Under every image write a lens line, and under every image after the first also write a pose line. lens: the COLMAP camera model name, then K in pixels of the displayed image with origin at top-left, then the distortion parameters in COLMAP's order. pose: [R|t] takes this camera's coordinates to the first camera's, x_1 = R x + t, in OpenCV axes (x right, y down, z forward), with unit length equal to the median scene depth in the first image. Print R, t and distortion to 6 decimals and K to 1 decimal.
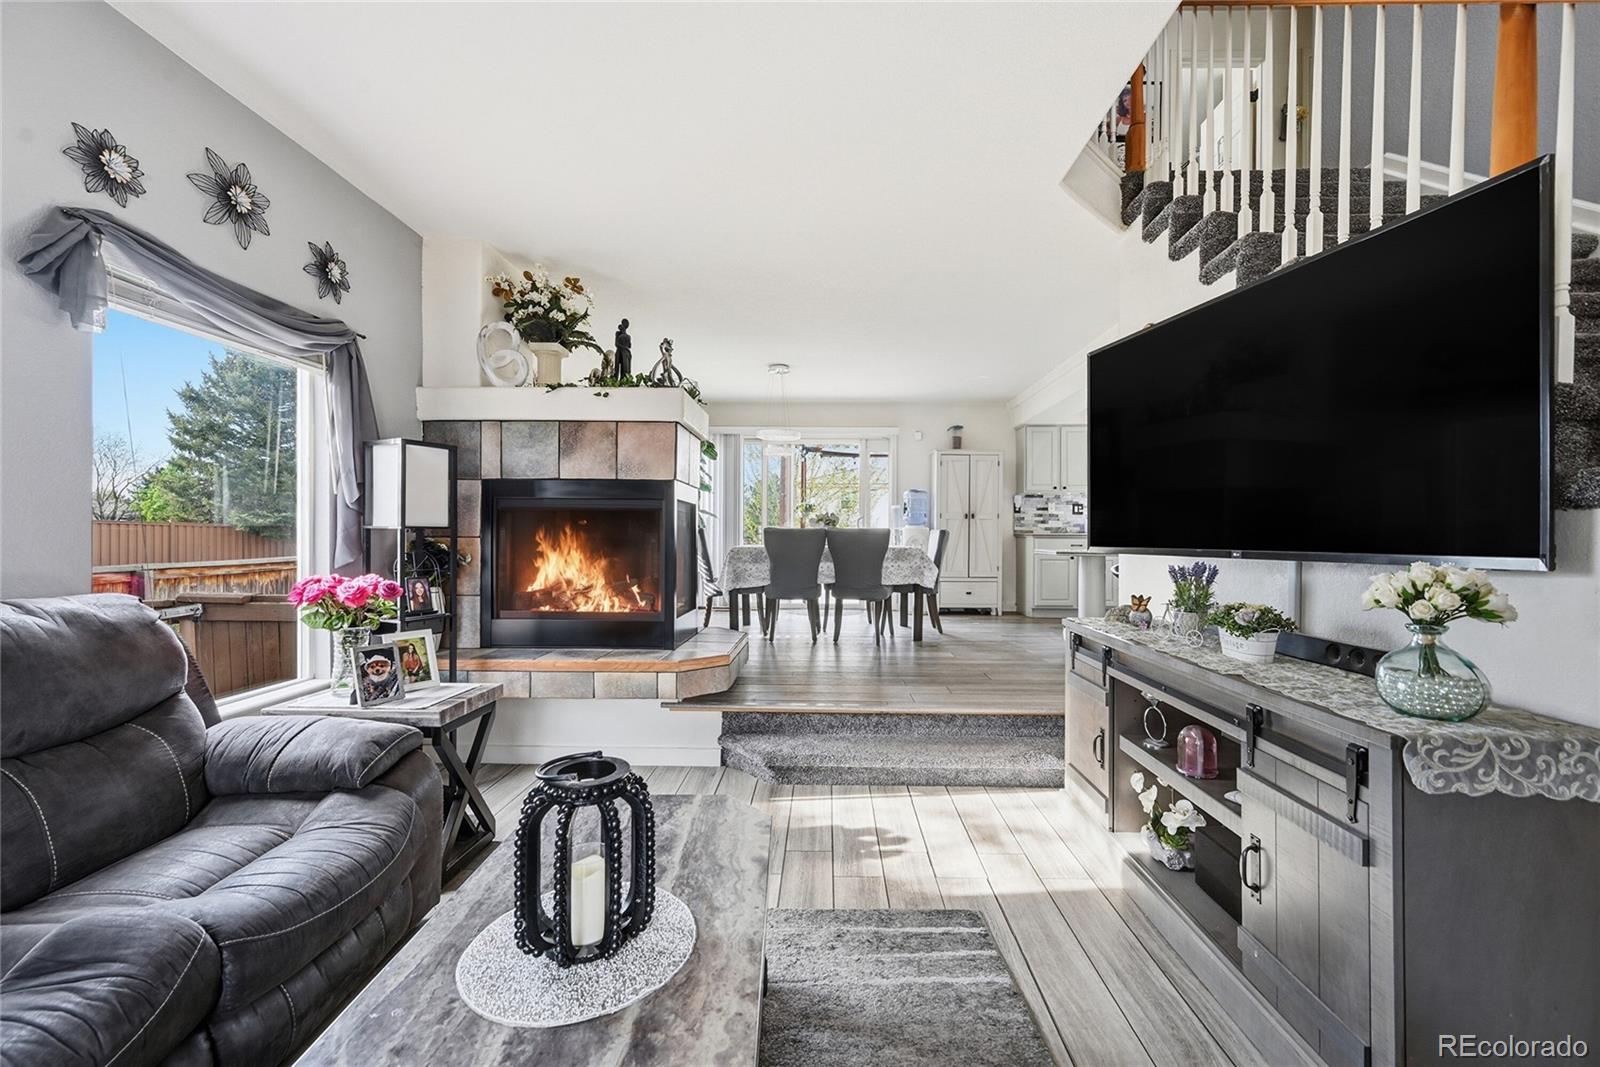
lens RADIAL K [[636.2, 0, 807.0], [0, 636.2, 533.6], [0, 0, 1]] dist [0.002566, -0.000056]
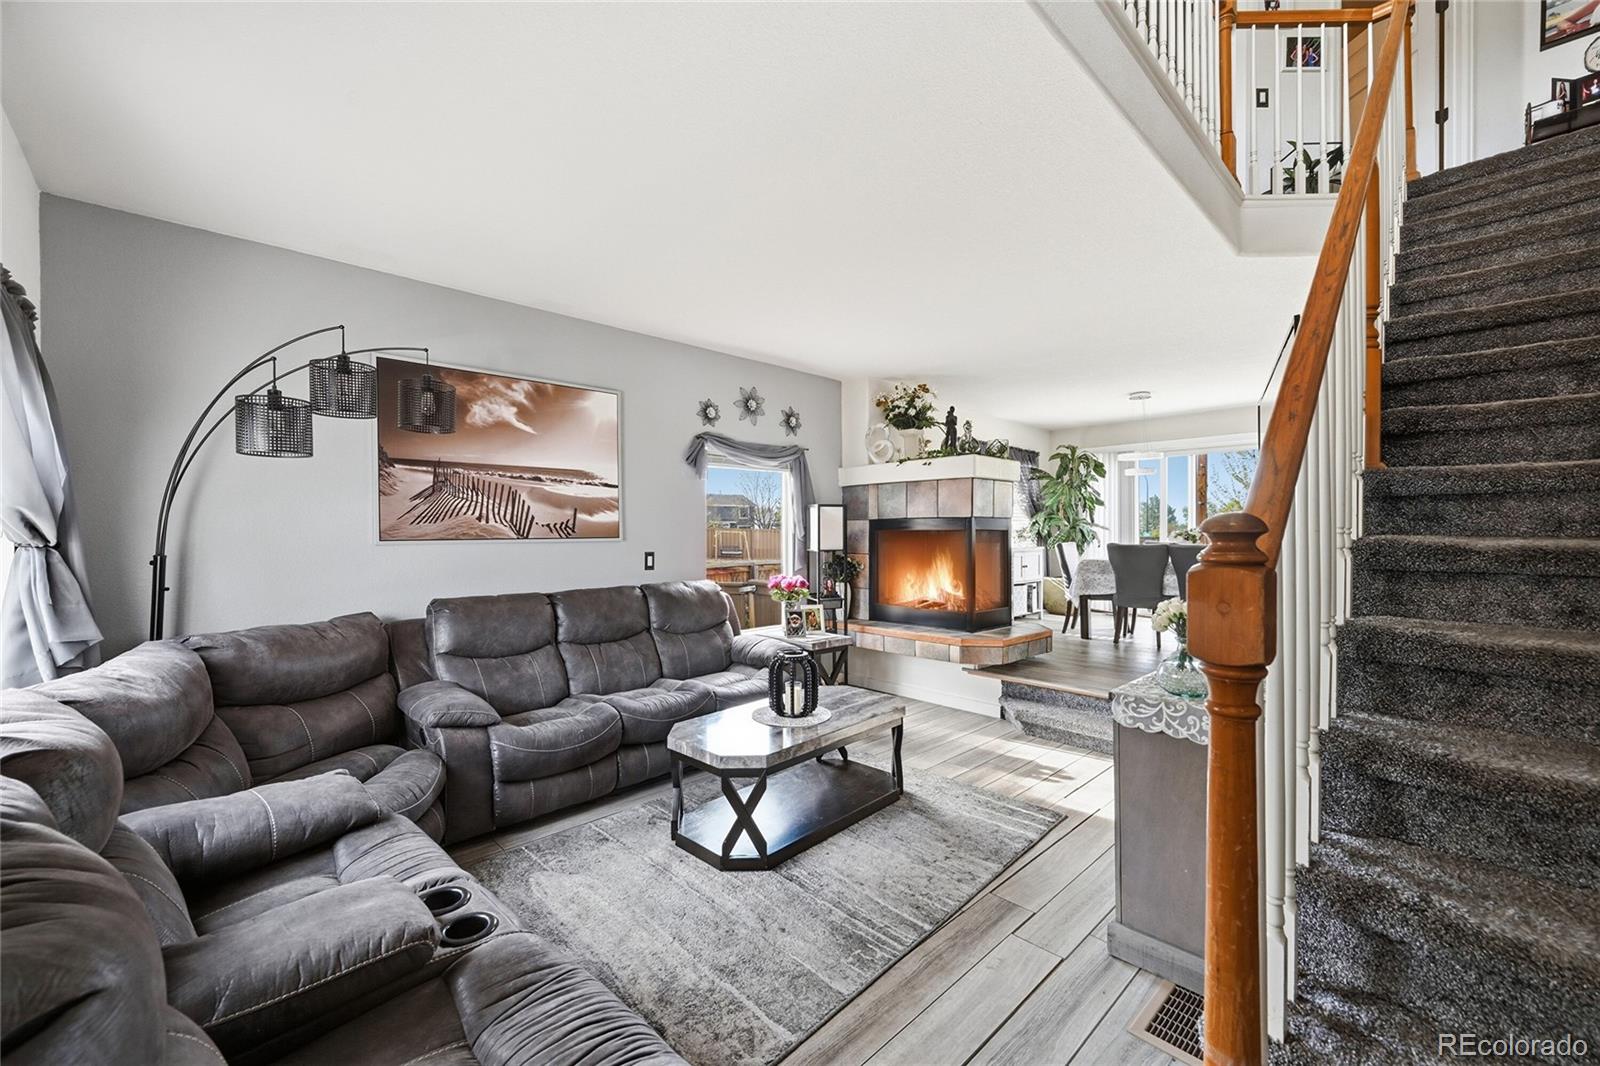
lens RADIAL K [[636.2, 0, 810.3], [0, 636.2, 532.0], [0, 0, 1]] dist [0.002566, -0.000056]
pose [[0.715527, -0.009774, -0.698516, 0.664745], [0.009882, 0.999944, -0.003870, -0.058076], [0.698515, -0.004134, 0.715584, -0.371869]]
